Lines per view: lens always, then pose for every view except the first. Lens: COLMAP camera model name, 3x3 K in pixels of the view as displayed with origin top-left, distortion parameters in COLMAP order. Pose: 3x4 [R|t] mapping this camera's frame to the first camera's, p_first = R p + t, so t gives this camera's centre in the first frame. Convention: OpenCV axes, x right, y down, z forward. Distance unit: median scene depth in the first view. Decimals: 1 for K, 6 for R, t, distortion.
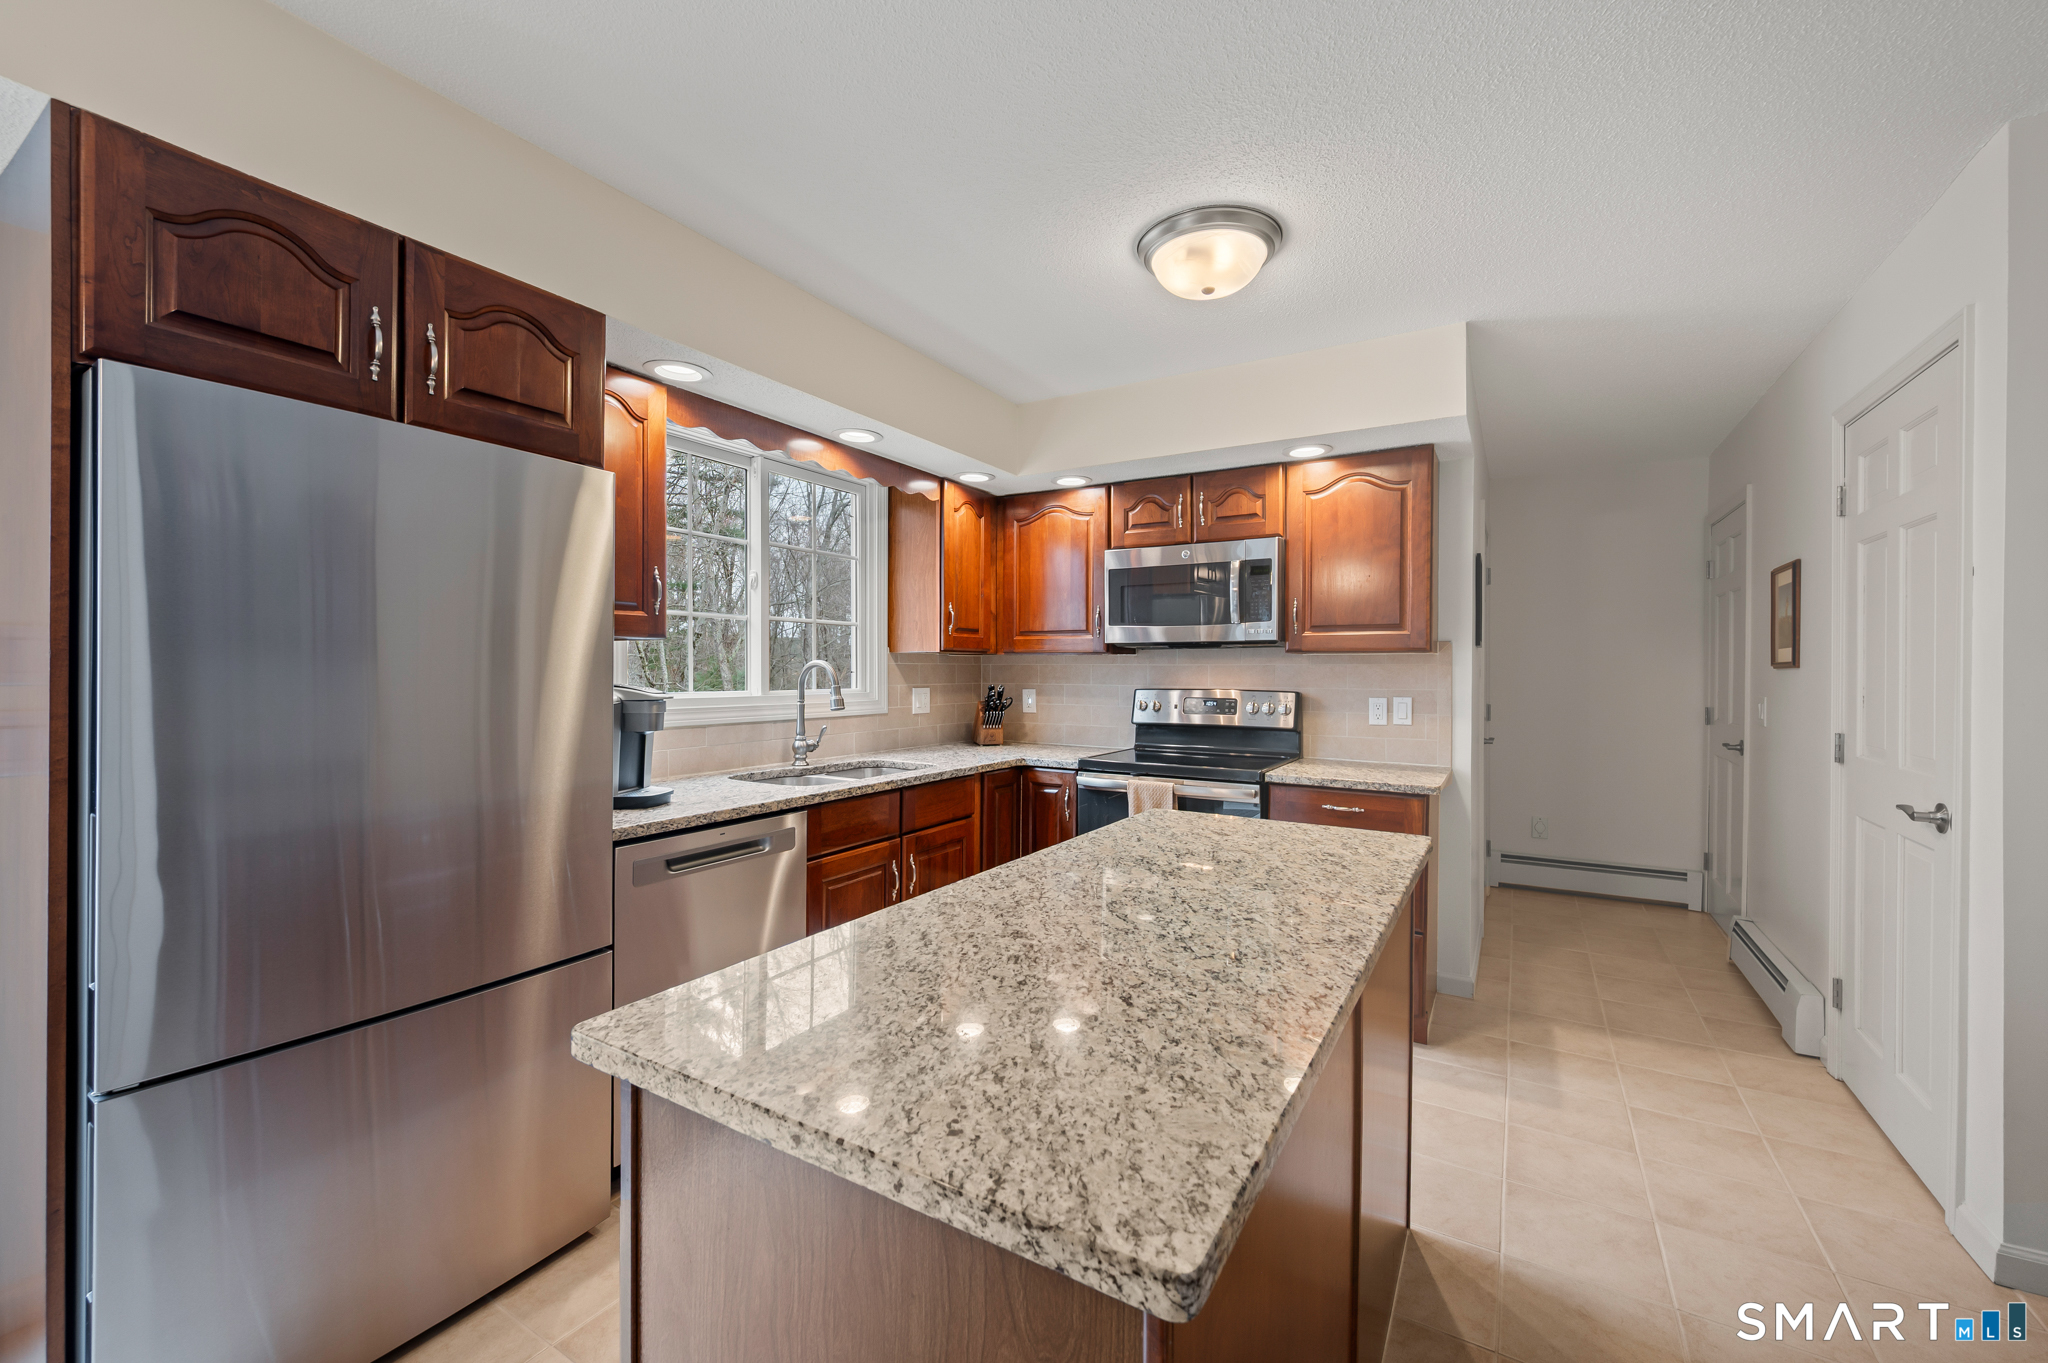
lens RADIAL K [[822.7, 0, 1028.2], [0, 822.7, 674.1], [0, 0, 1]] dist [0.000630, -0.000046]
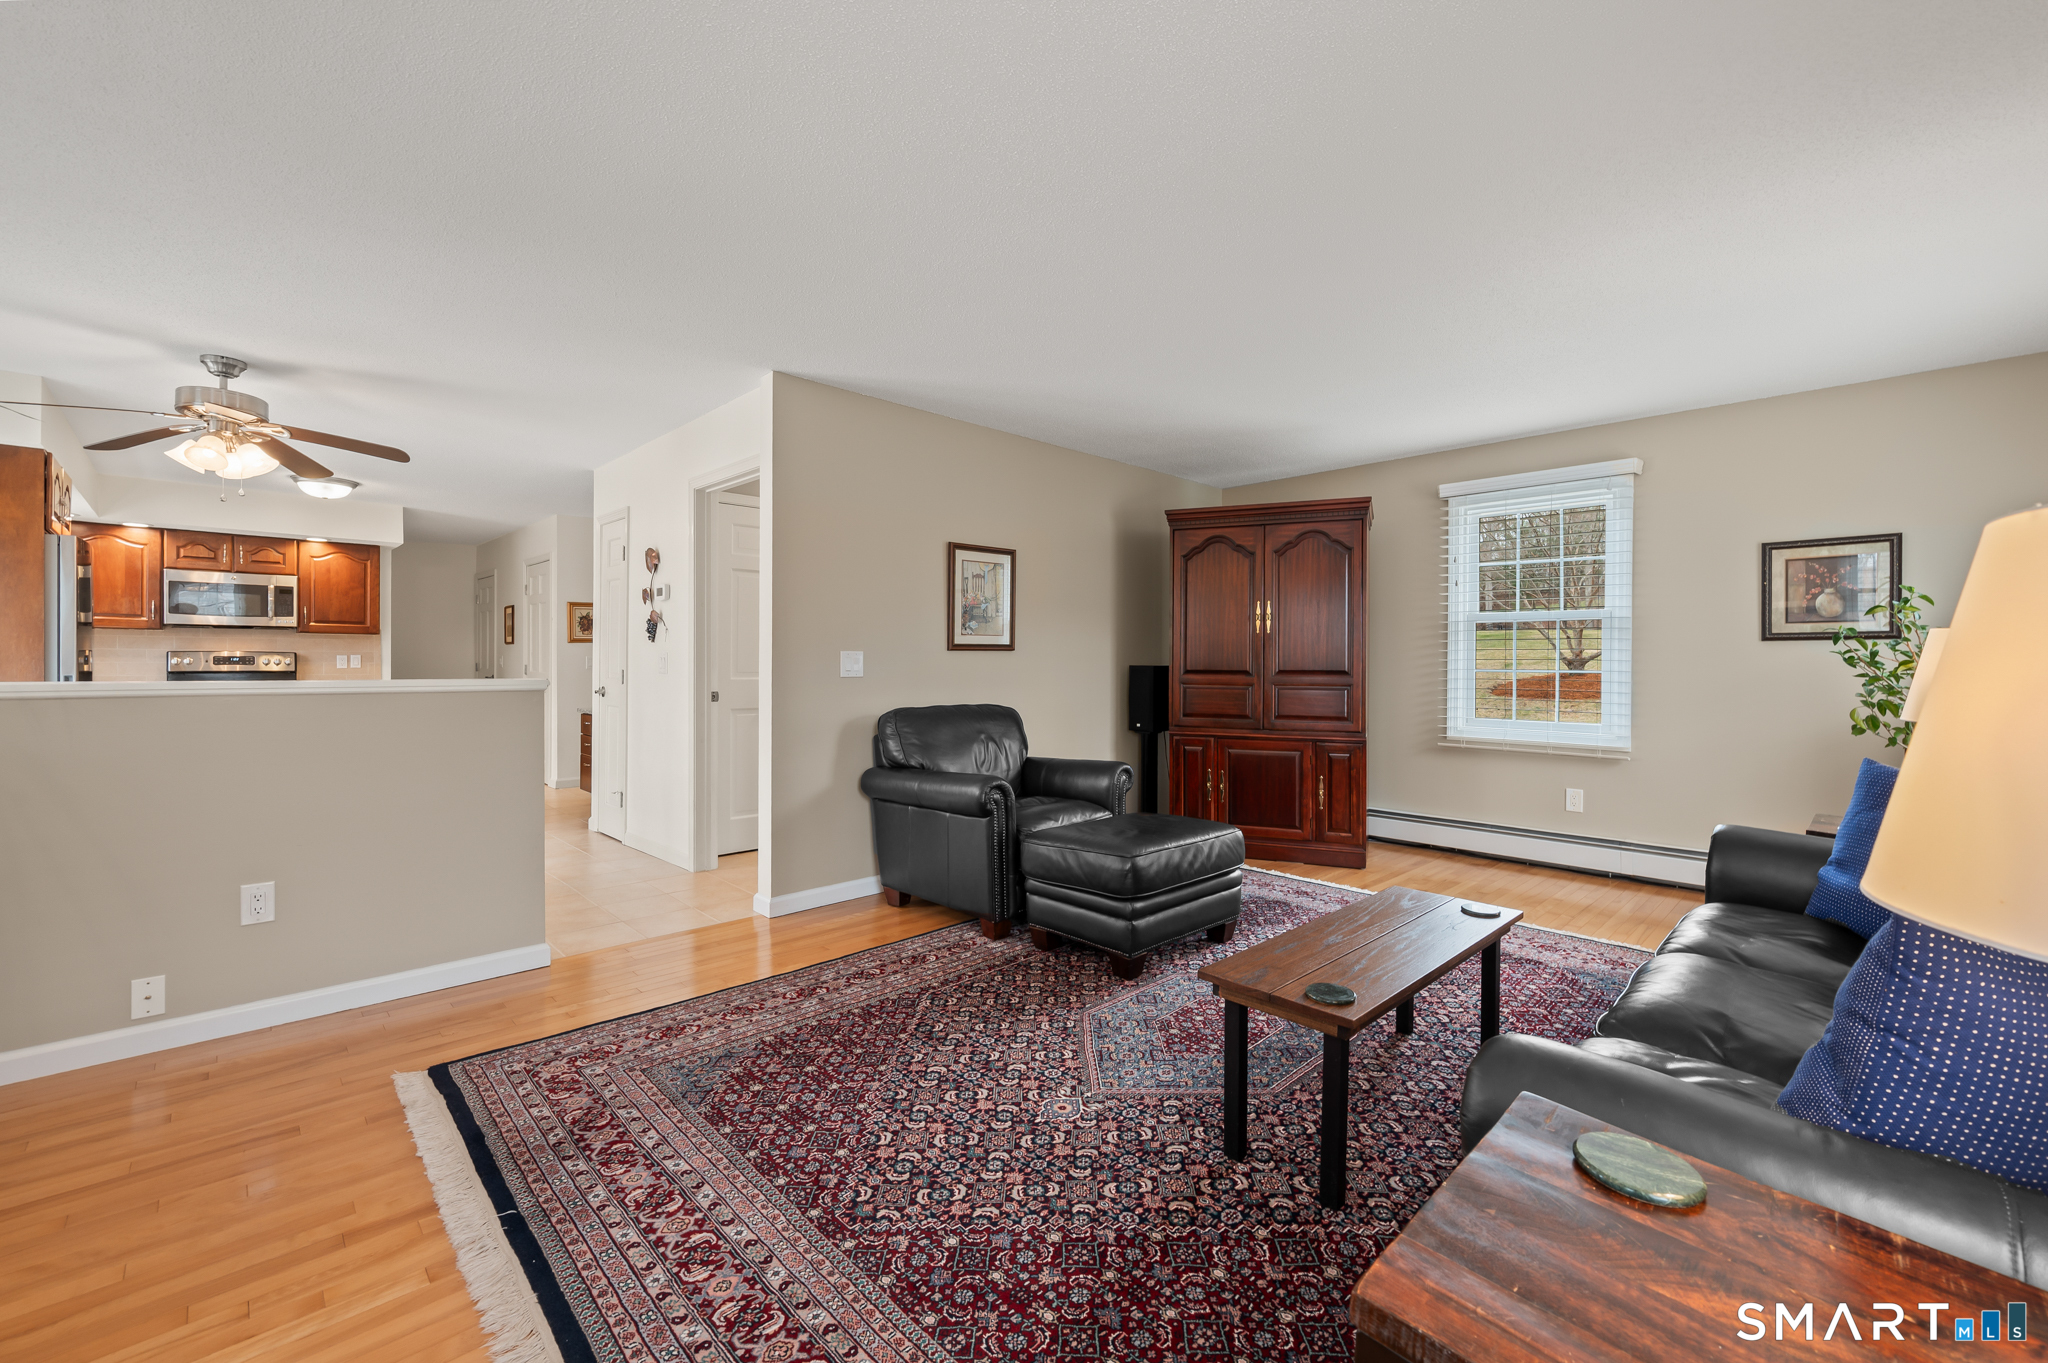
lens RADIAL K [[826.7, 0, 1030.8], [0, 826.7, 664.6], [0, 0, 1]] dist [-0.000188, -0.000194]
pose [[0.252427, -0.006530, 0.967594, -1.223986], [0.002076, 0.999979, 0.006207, 0.044467], [-0.967614, 0.000442, 0.252435, -1.287689]]
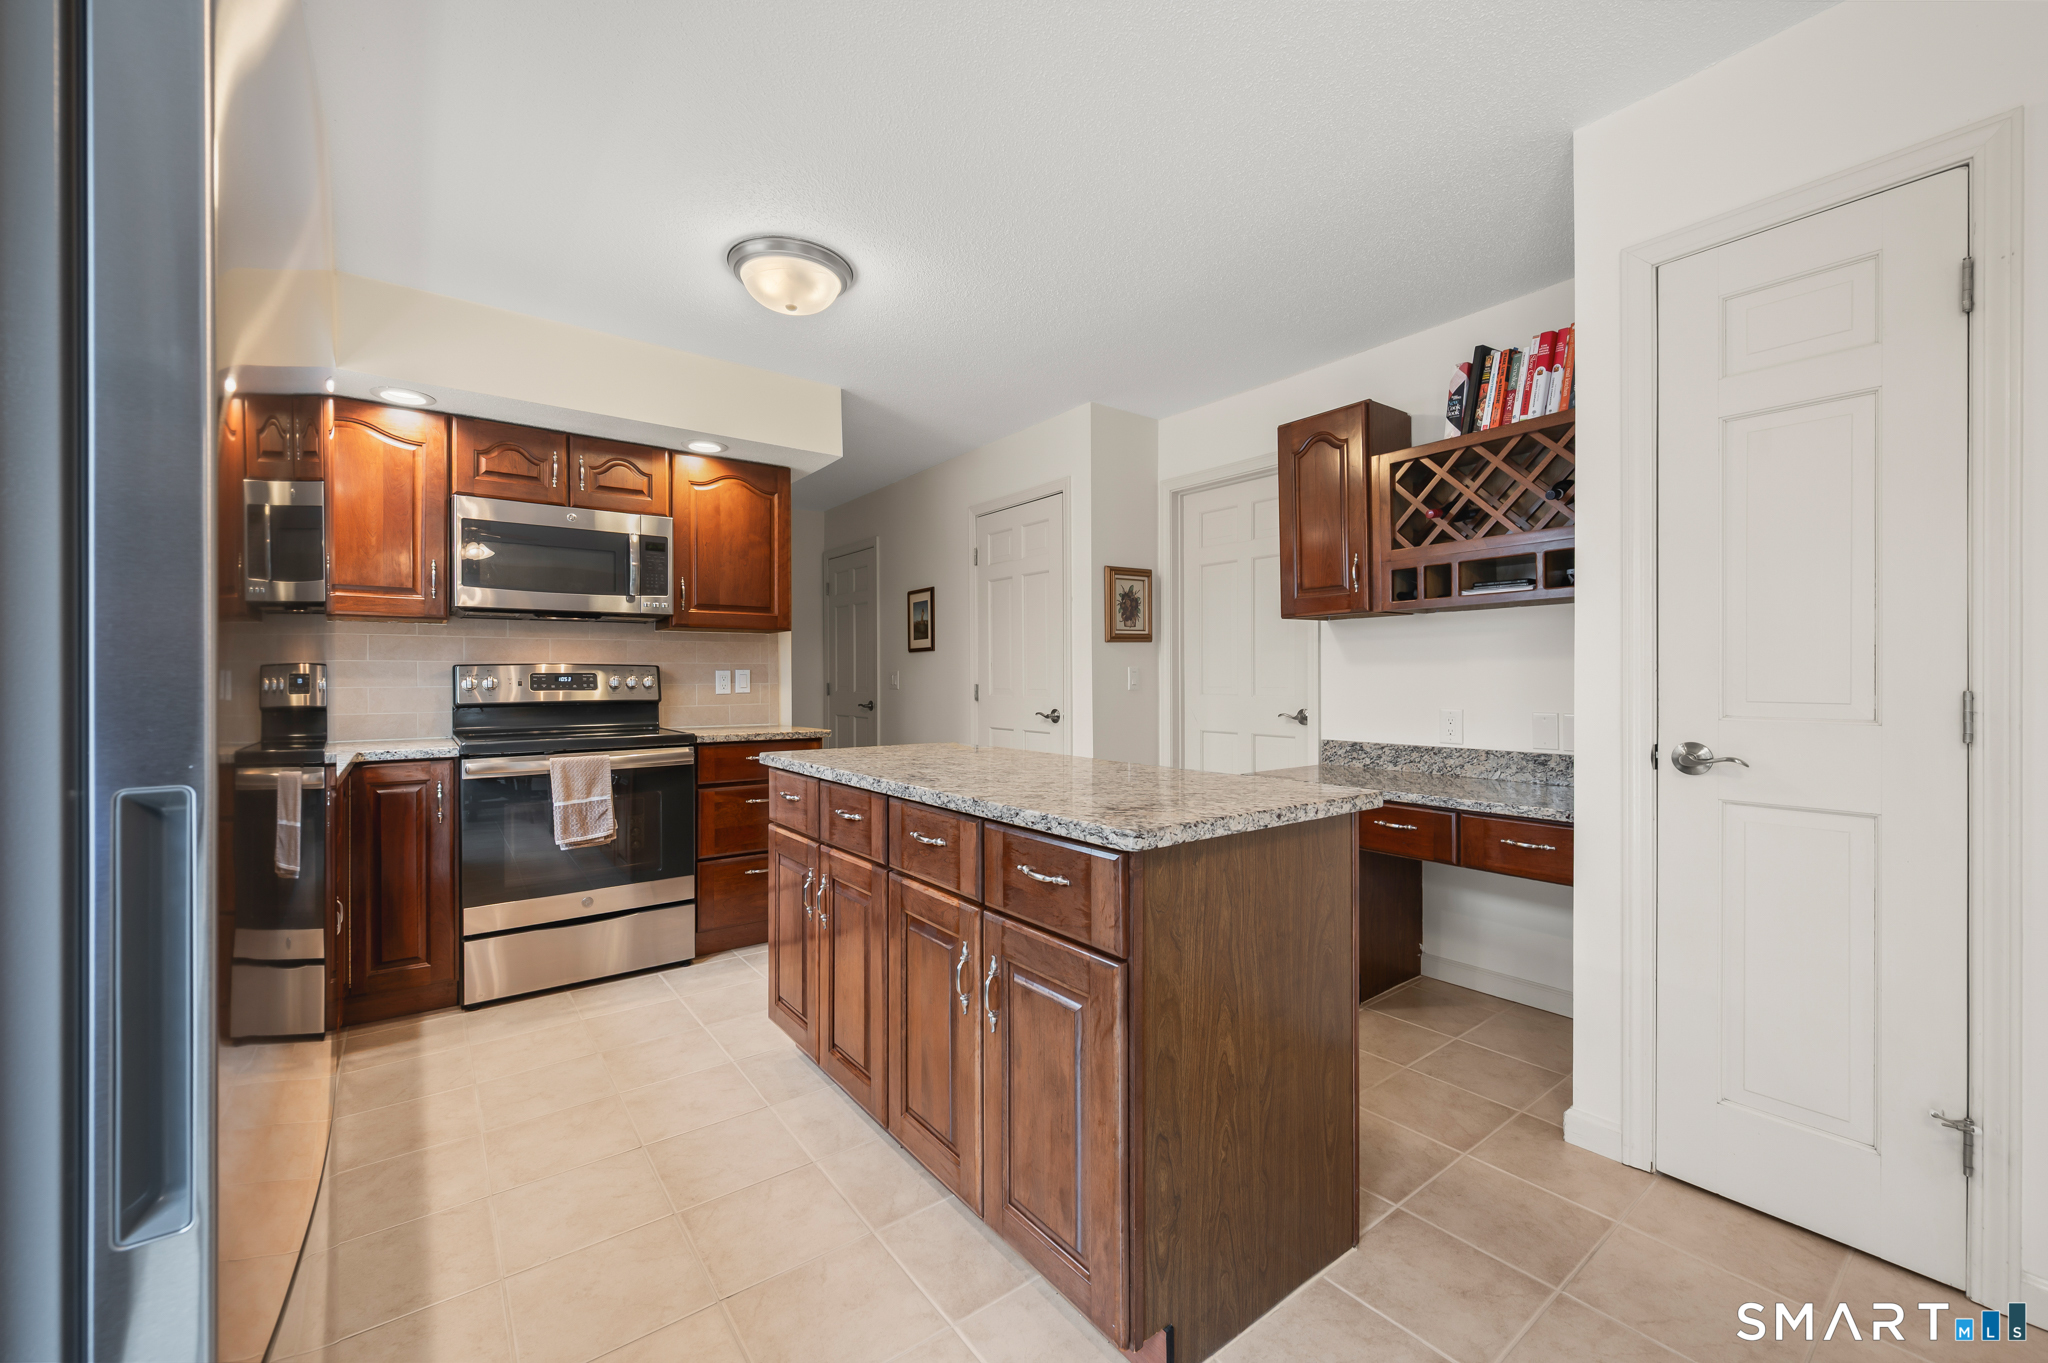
lens RADIAL K [[812.3, 0, 1037.3], [0, 812.3, 678.2], [0, 0, 1]] dist [0.001292, 0.000100]
pose [[0.364693, -0.006259, 0.931107, -0.501862], [0.013455, 0.999908, 0.001452, 0.045394], [-0.931031, 0.011999, 0.364744, 0.174372]]
